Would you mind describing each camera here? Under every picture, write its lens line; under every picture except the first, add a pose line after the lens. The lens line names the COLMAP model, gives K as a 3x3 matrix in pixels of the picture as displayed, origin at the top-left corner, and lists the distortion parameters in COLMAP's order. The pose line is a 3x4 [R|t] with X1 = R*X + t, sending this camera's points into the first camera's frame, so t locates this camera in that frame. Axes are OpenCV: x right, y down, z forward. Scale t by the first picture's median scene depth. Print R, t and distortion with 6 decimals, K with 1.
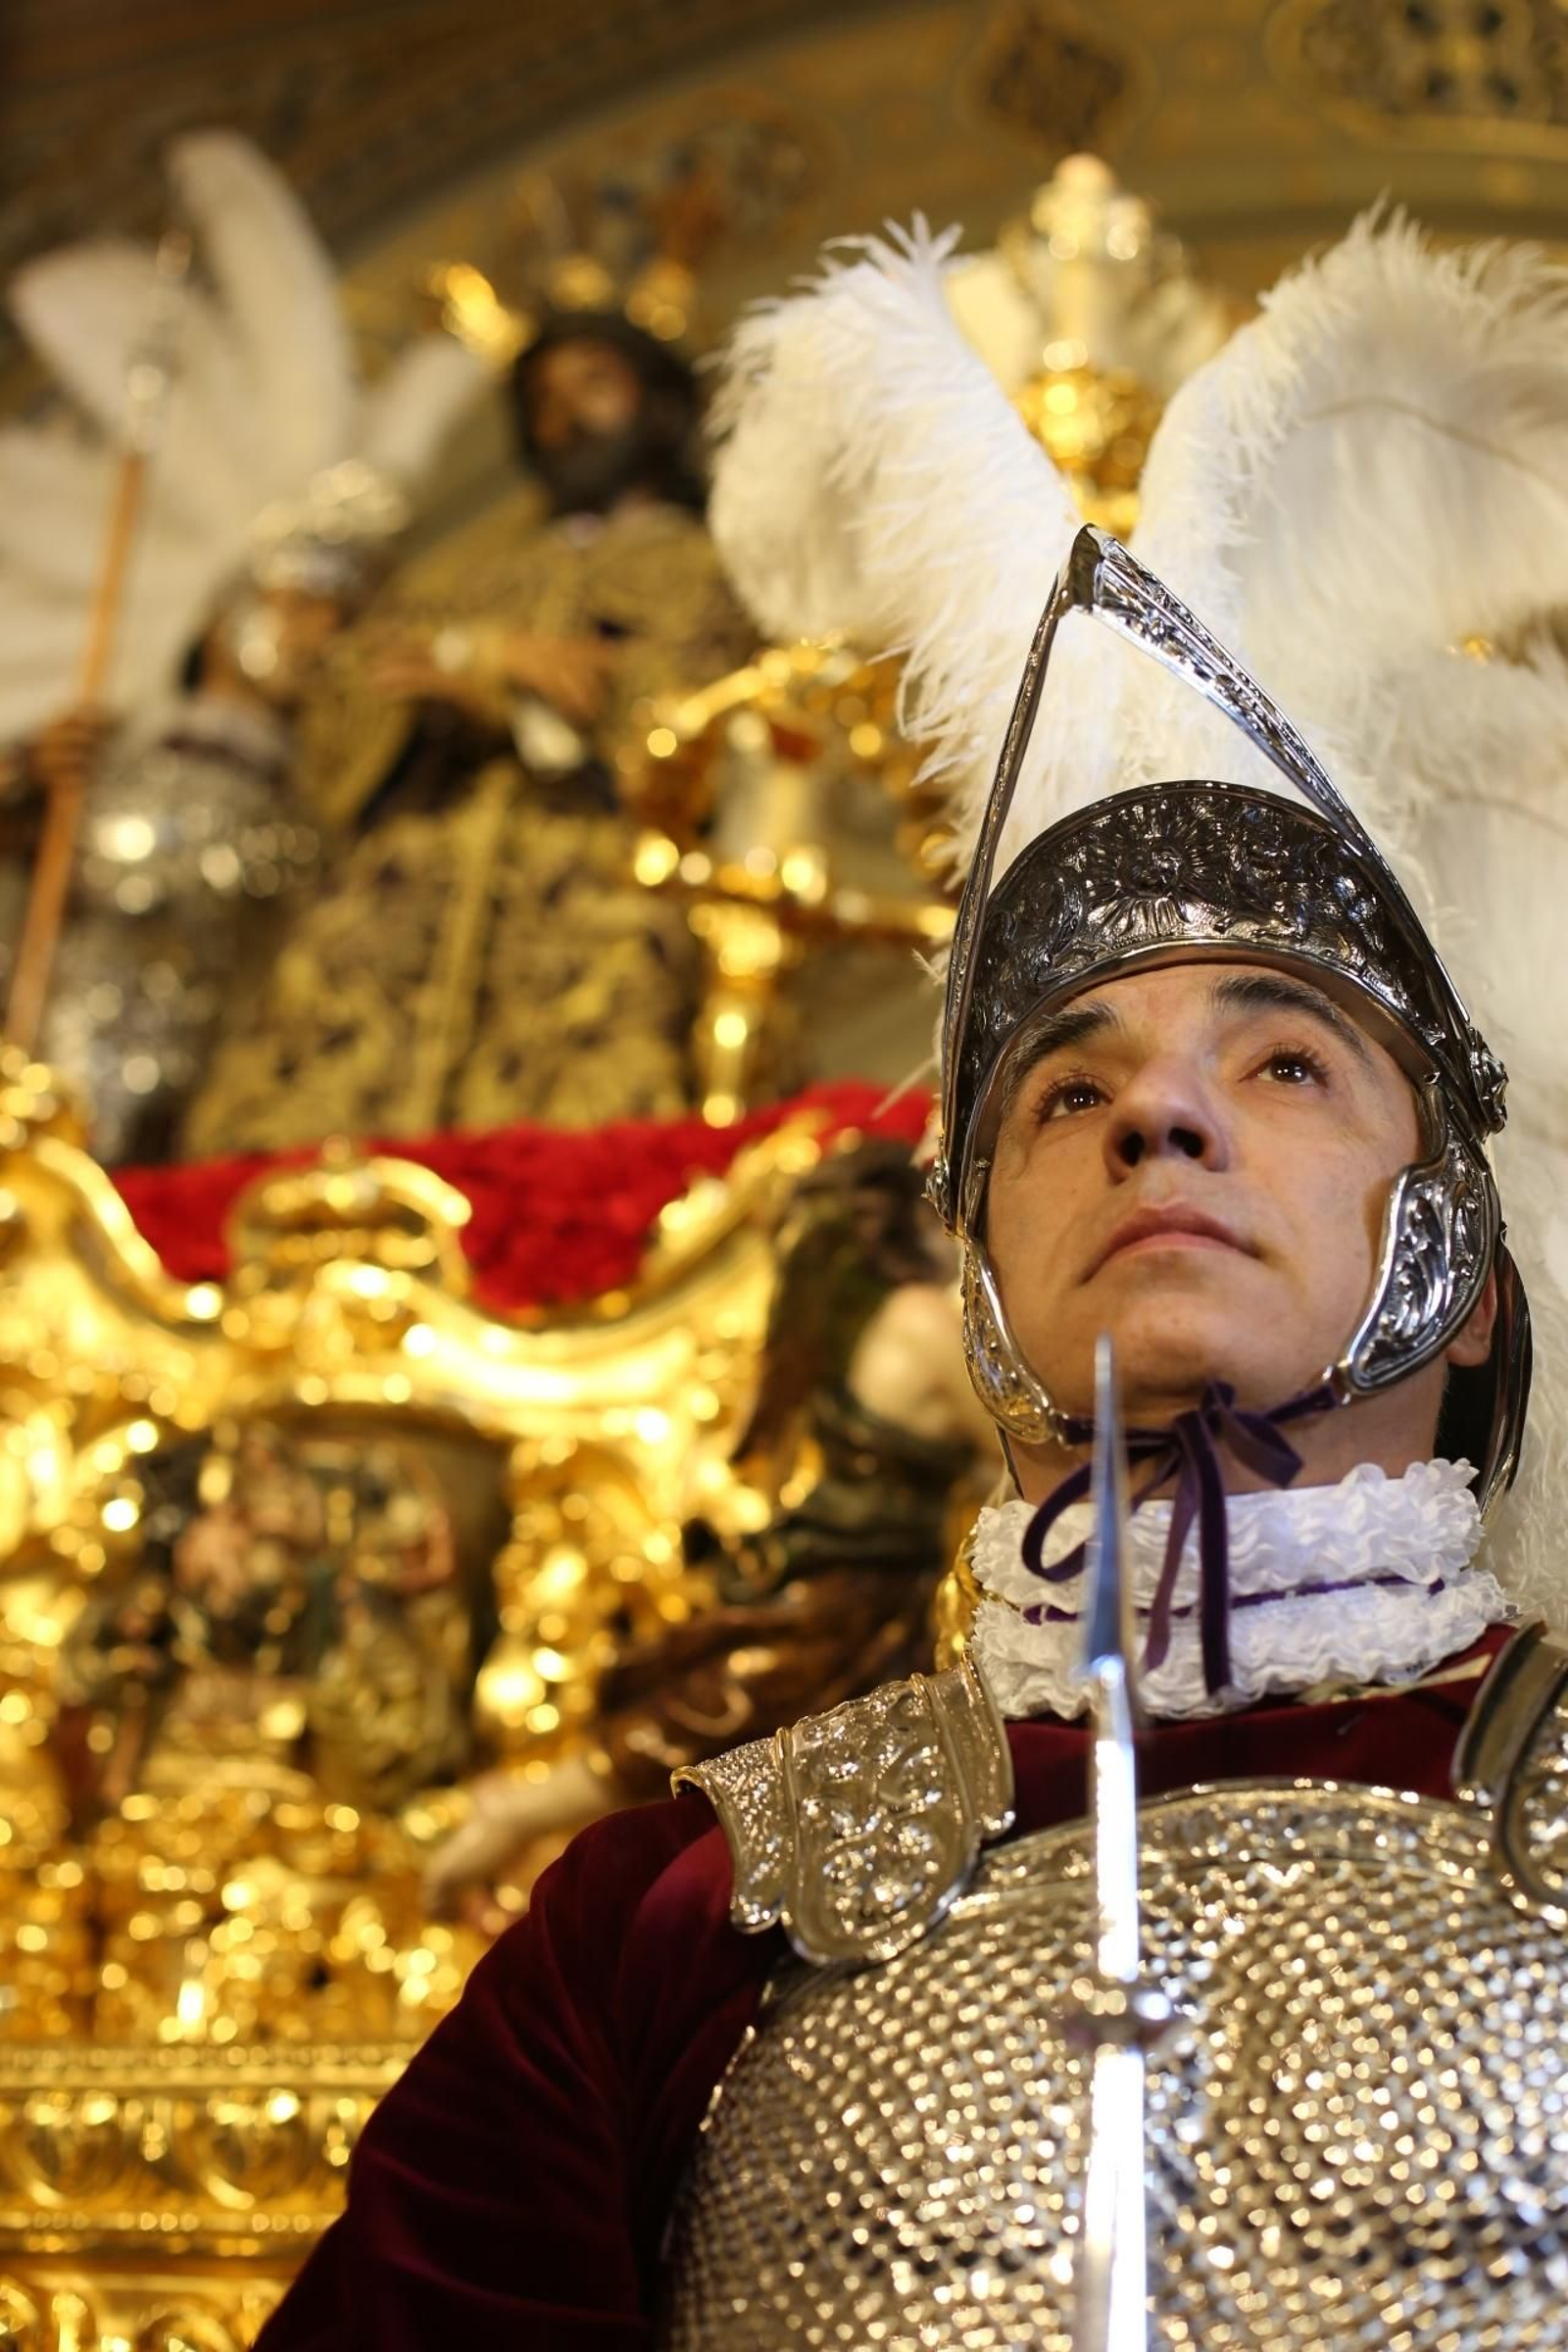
lens RADIAL K [[3486.9, 0, 783.7], [0, 3486.9, 1177.0], [0, 0, 1]] dist [-0.059283, -0.131449]
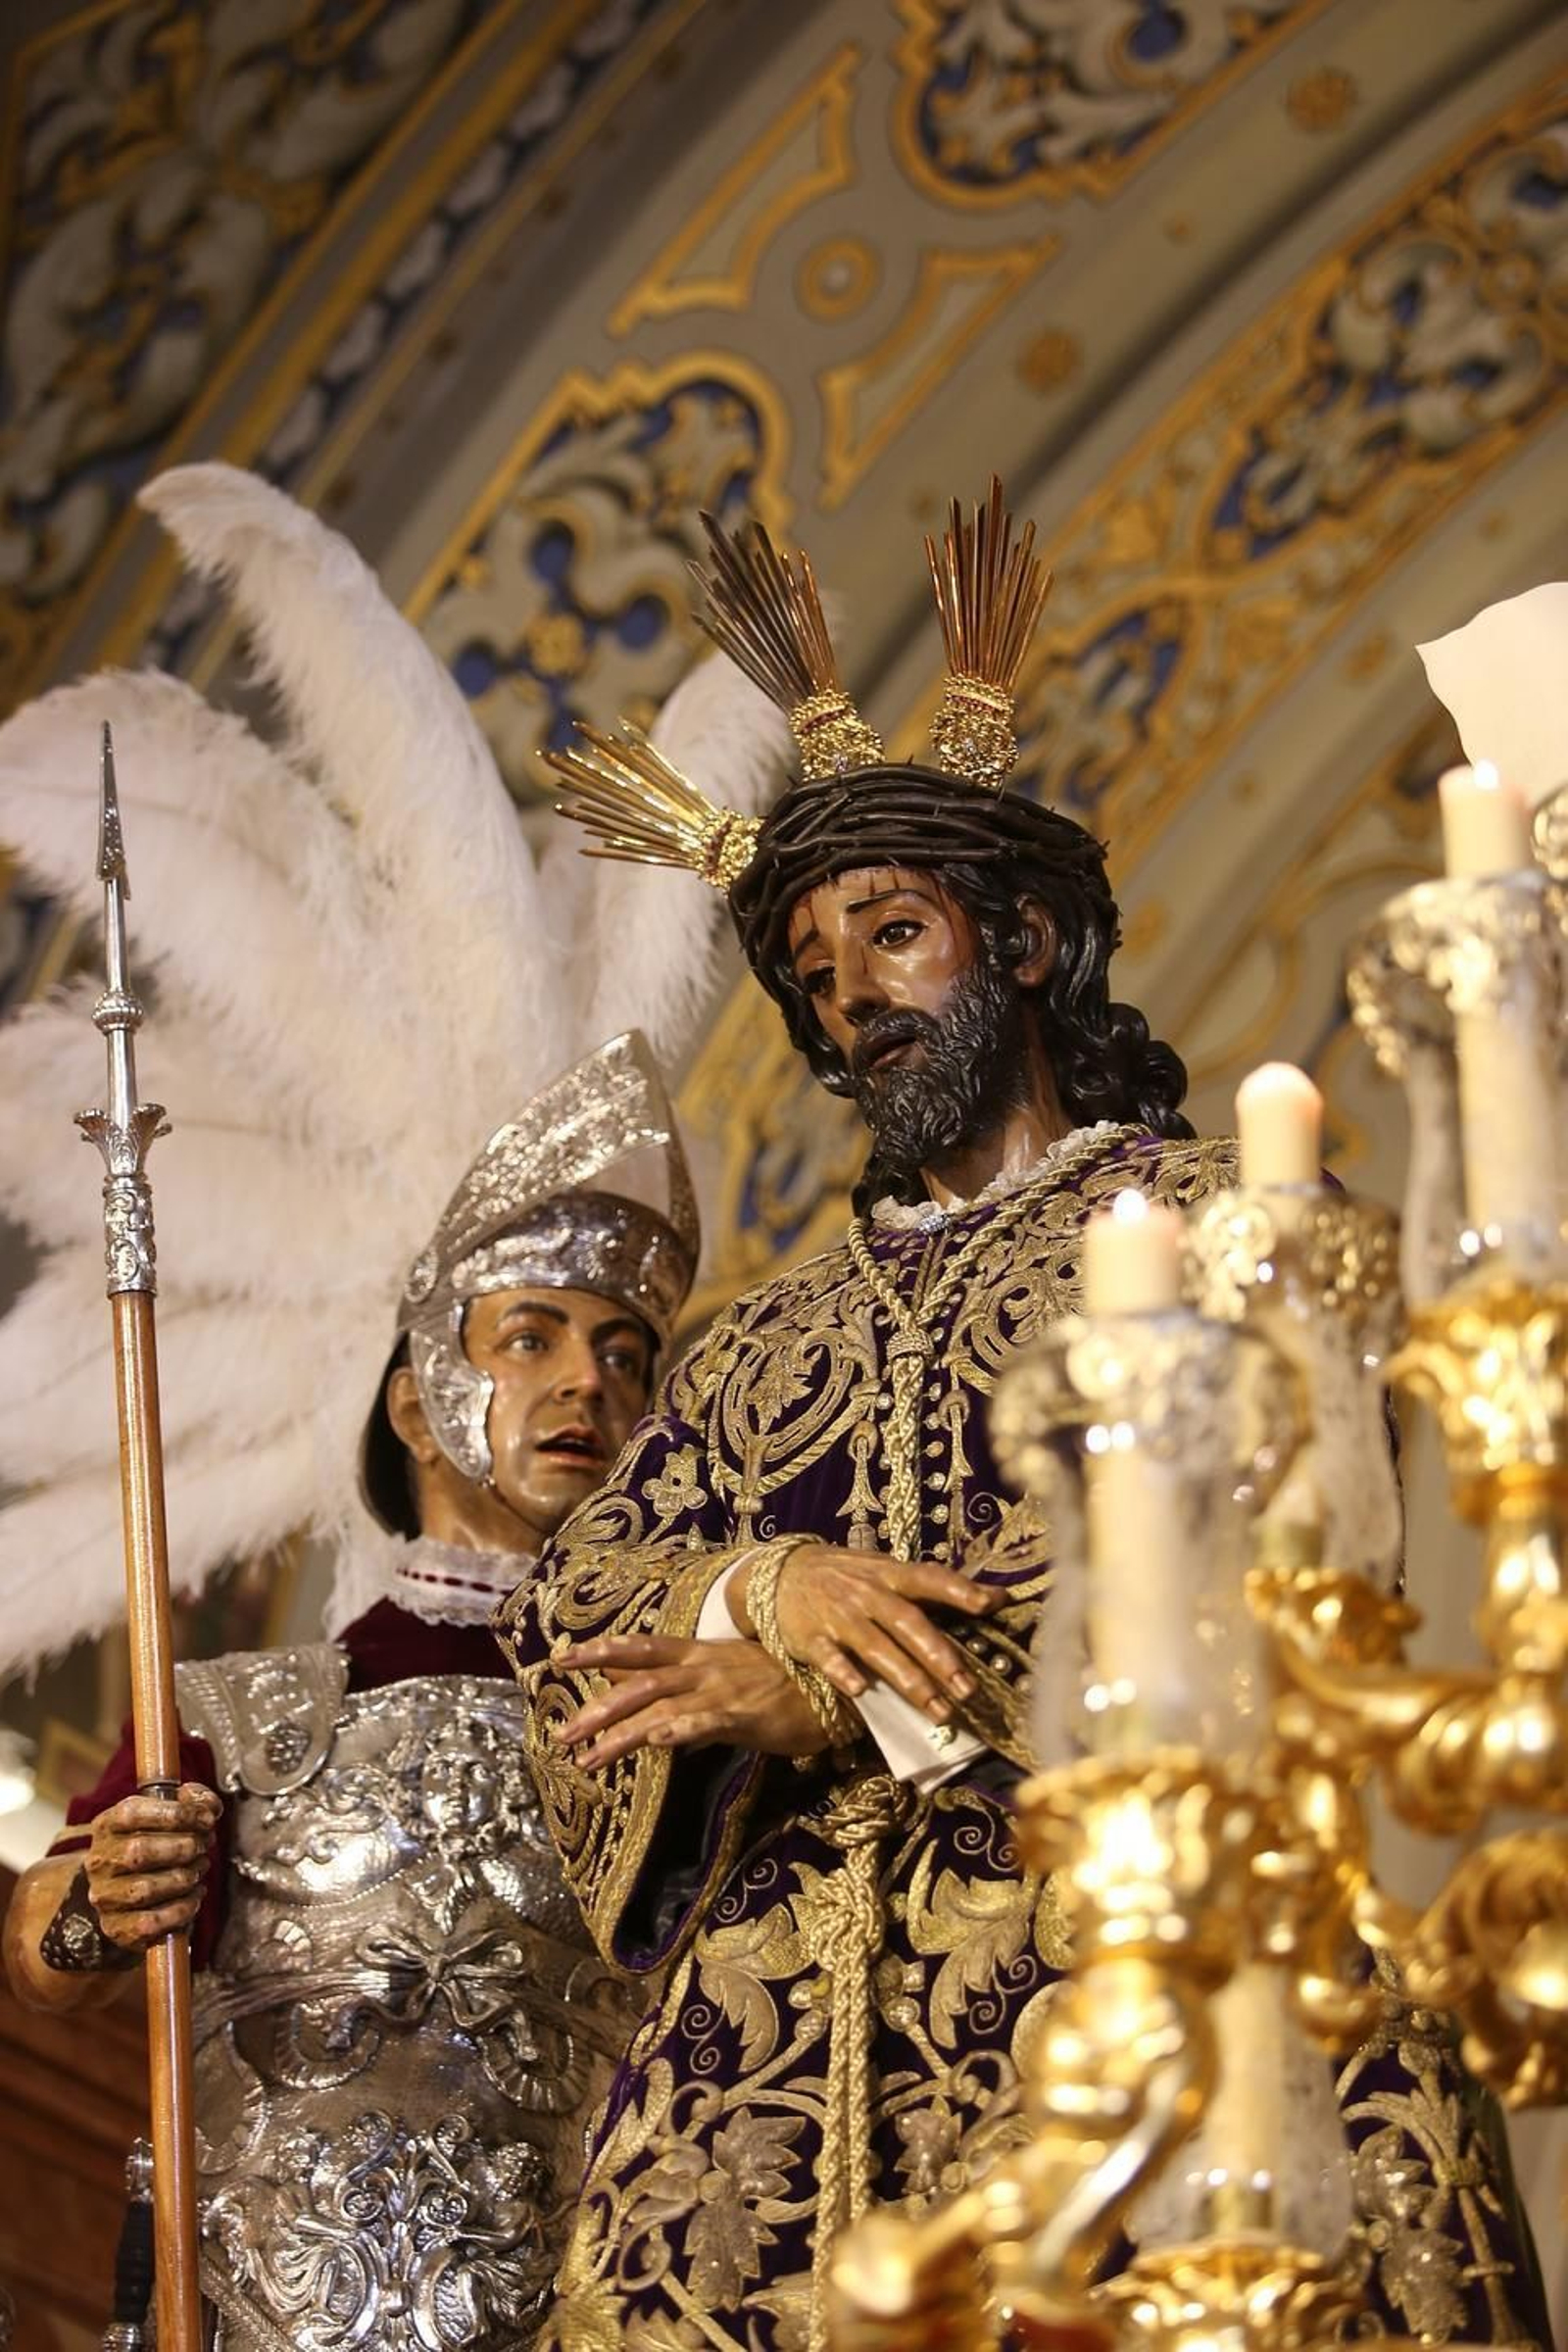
lens RADIAL K [[6459.8, 0, 784.8], [0, 6459.8, 1175.1], [0, 0, 1]] dist [-0.045936, -0.210590]
pose [[0.942456, -0.246922, -0.225404, 0.143817], [0.254748, 0.966990, 0.005844, -0.193563], [0.216520, -0.062929, 0.974248, 0.005492]]
